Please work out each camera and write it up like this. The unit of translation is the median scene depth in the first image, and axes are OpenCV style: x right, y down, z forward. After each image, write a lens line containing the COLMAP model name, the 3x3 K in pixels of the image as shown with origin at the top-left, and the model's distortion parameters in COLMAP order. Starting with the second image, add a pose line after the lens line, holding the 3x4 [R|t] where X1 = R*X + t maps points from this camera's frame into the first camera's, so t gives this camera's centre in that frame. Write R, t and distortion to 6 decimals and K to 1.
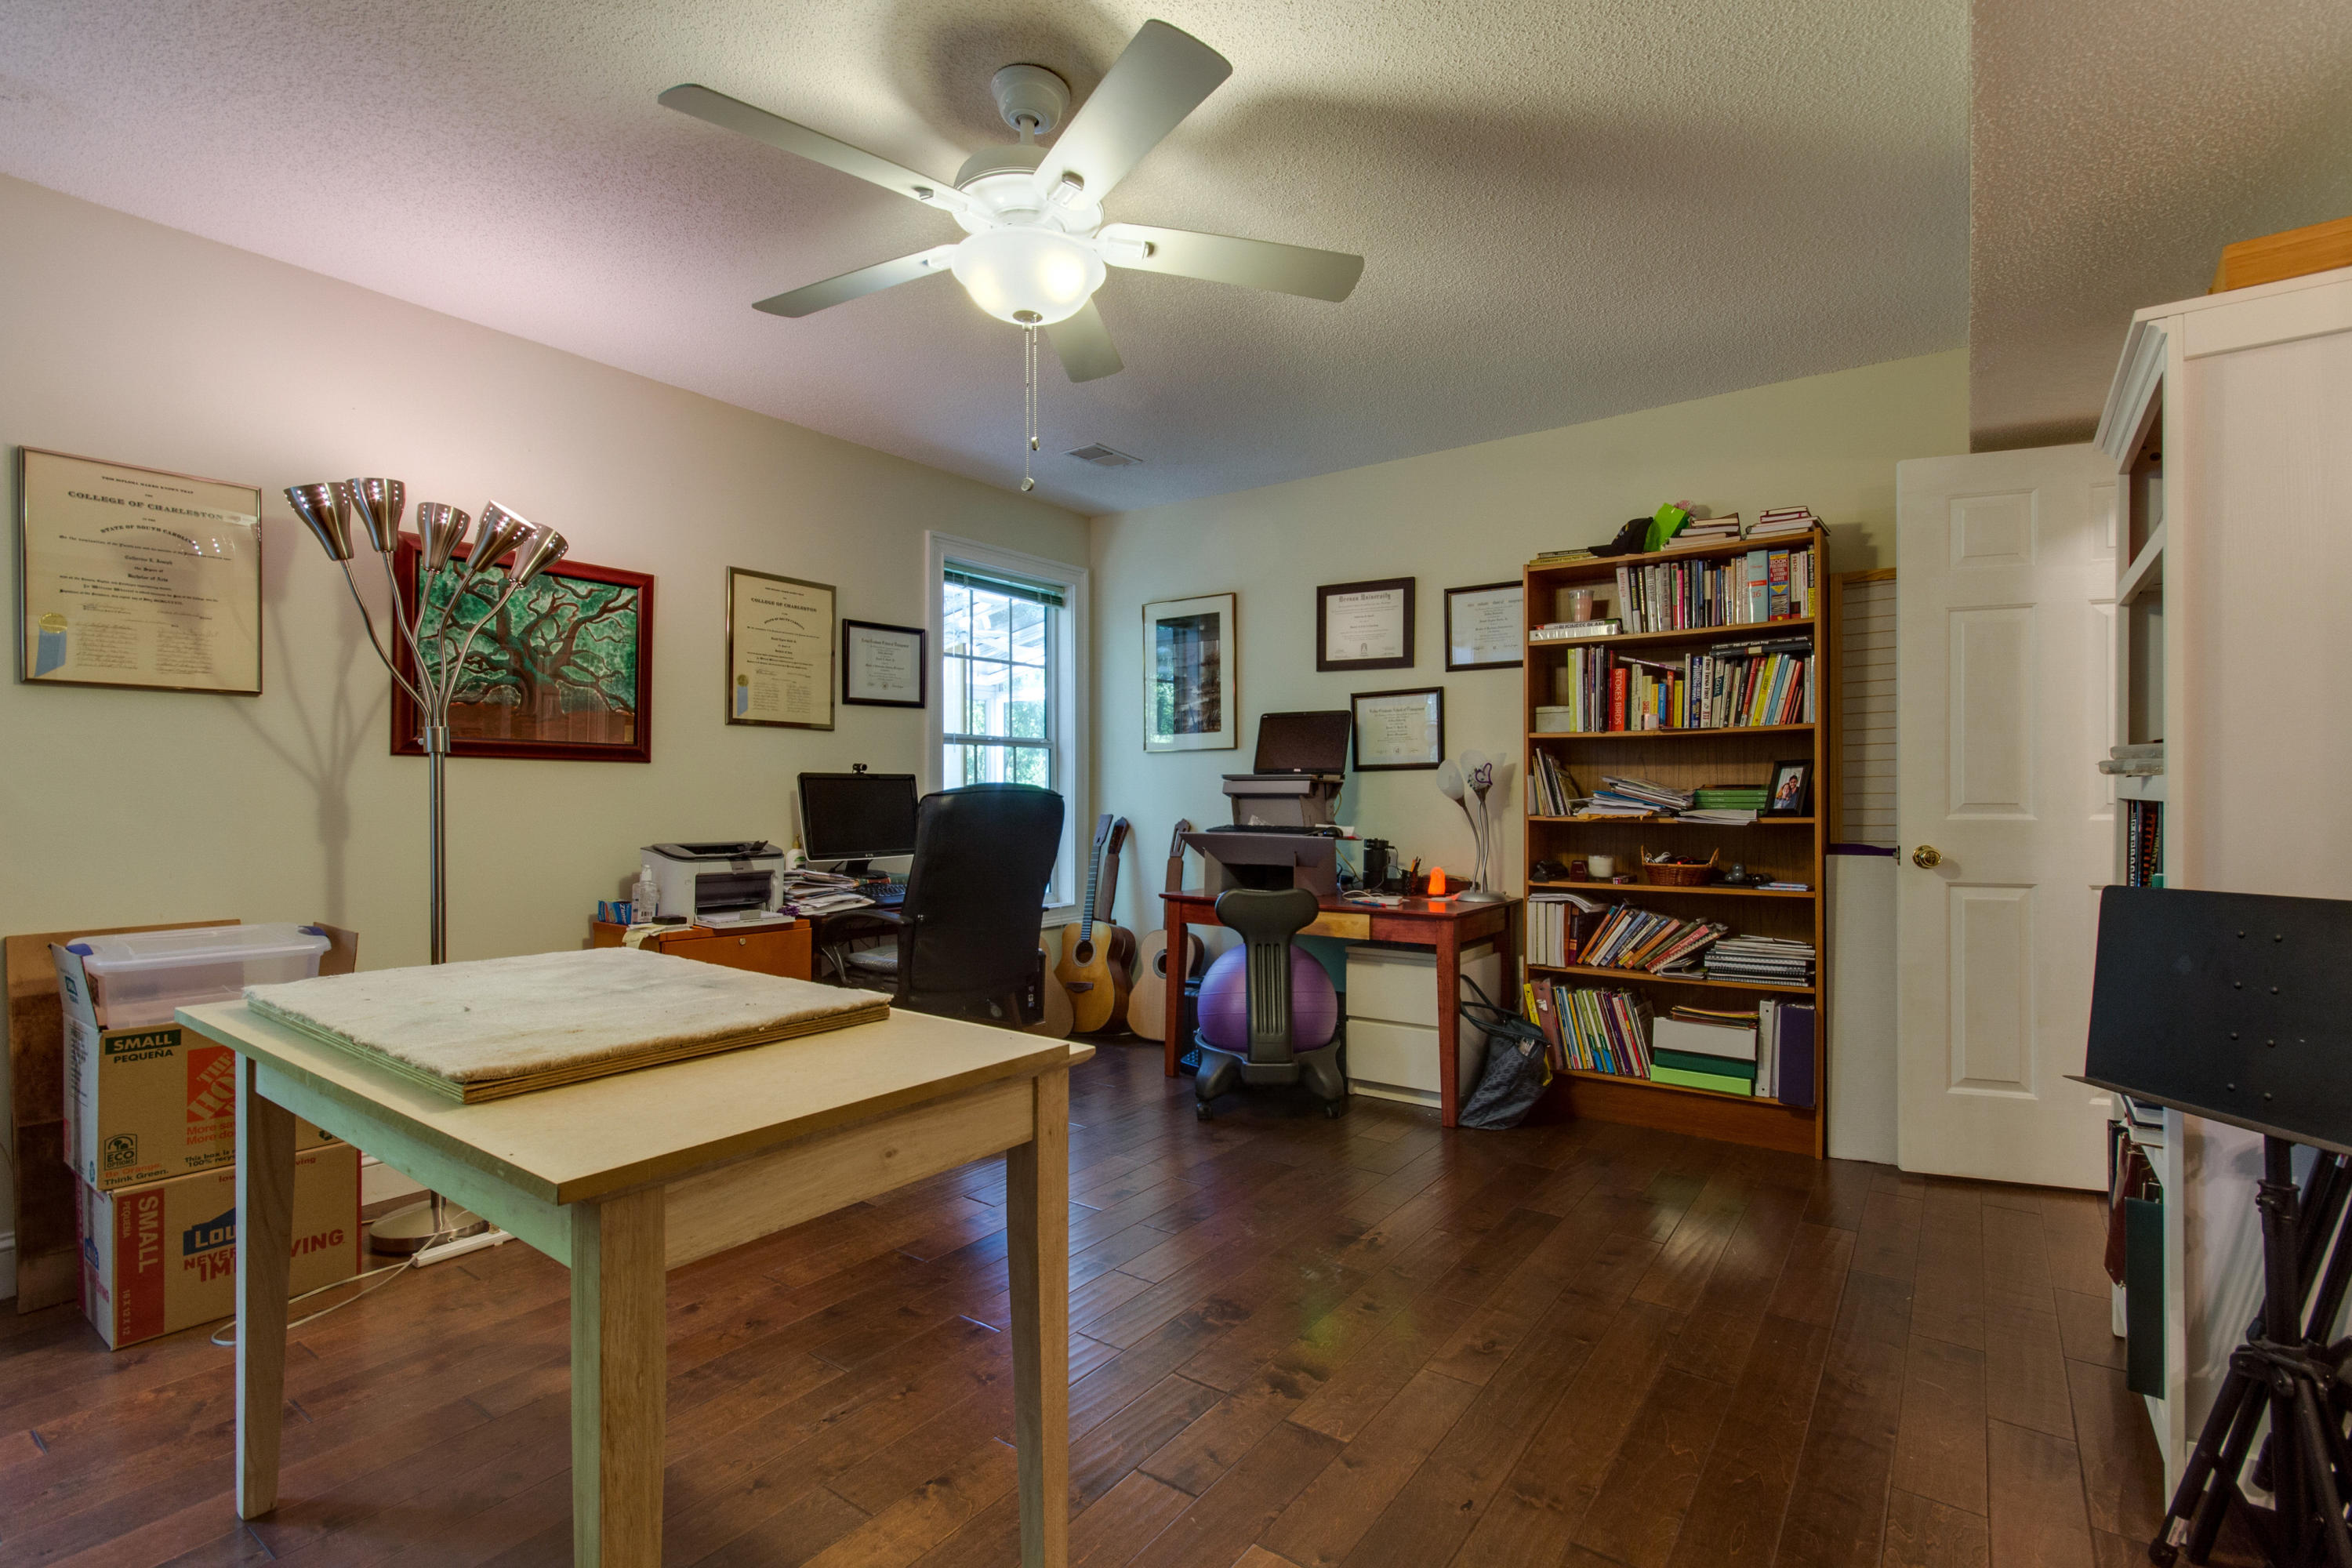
lens RADIAL K [[1095.4, 0, 1179.0], [0, 1095.4, 784.8], [0, 0, 1]] dist [0.002803, 0.000440]
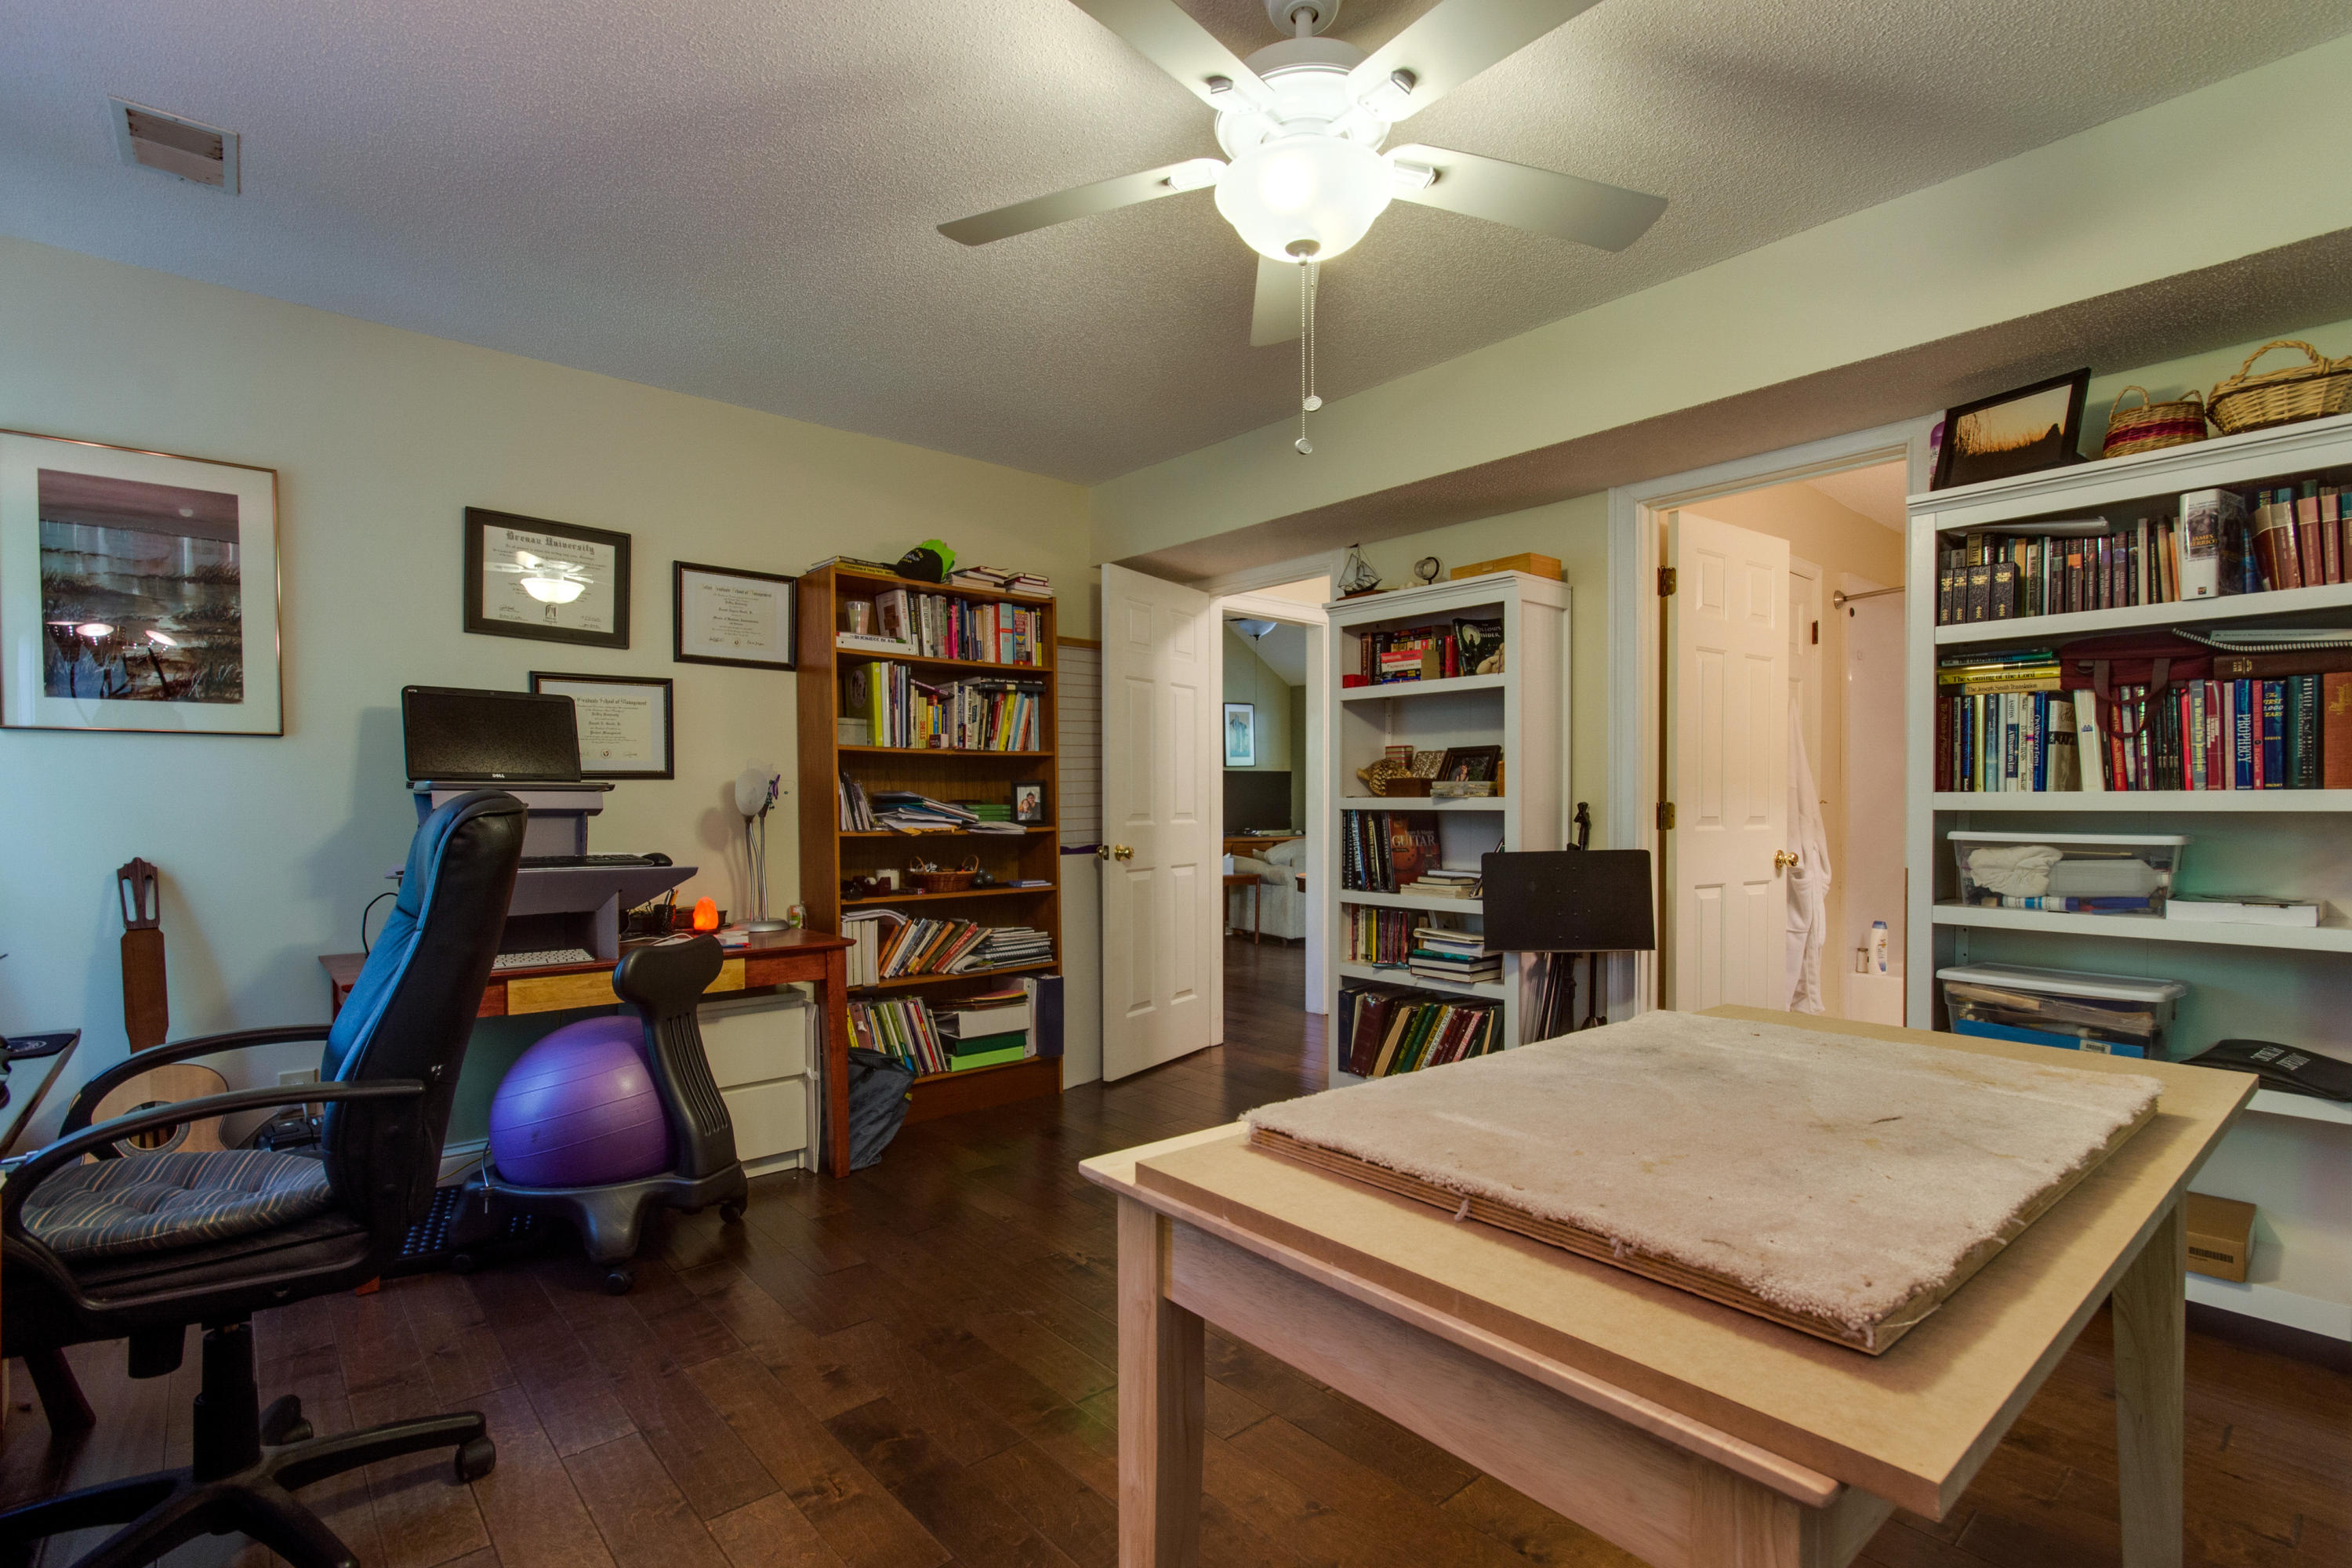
lens RADIAL K [[1095.4, 0, 1196.4], [0, 1095.4, 819.9], [0, 0, 1]] dist [0.002803, 0.000440]
pose [[0.226721, -0.012032, 0.973885, -0.548221], [-0.003497, 0.999907, 0.013167, 0.004756], [-0.973953, -0.006391, 0.226658, 0.498232]]
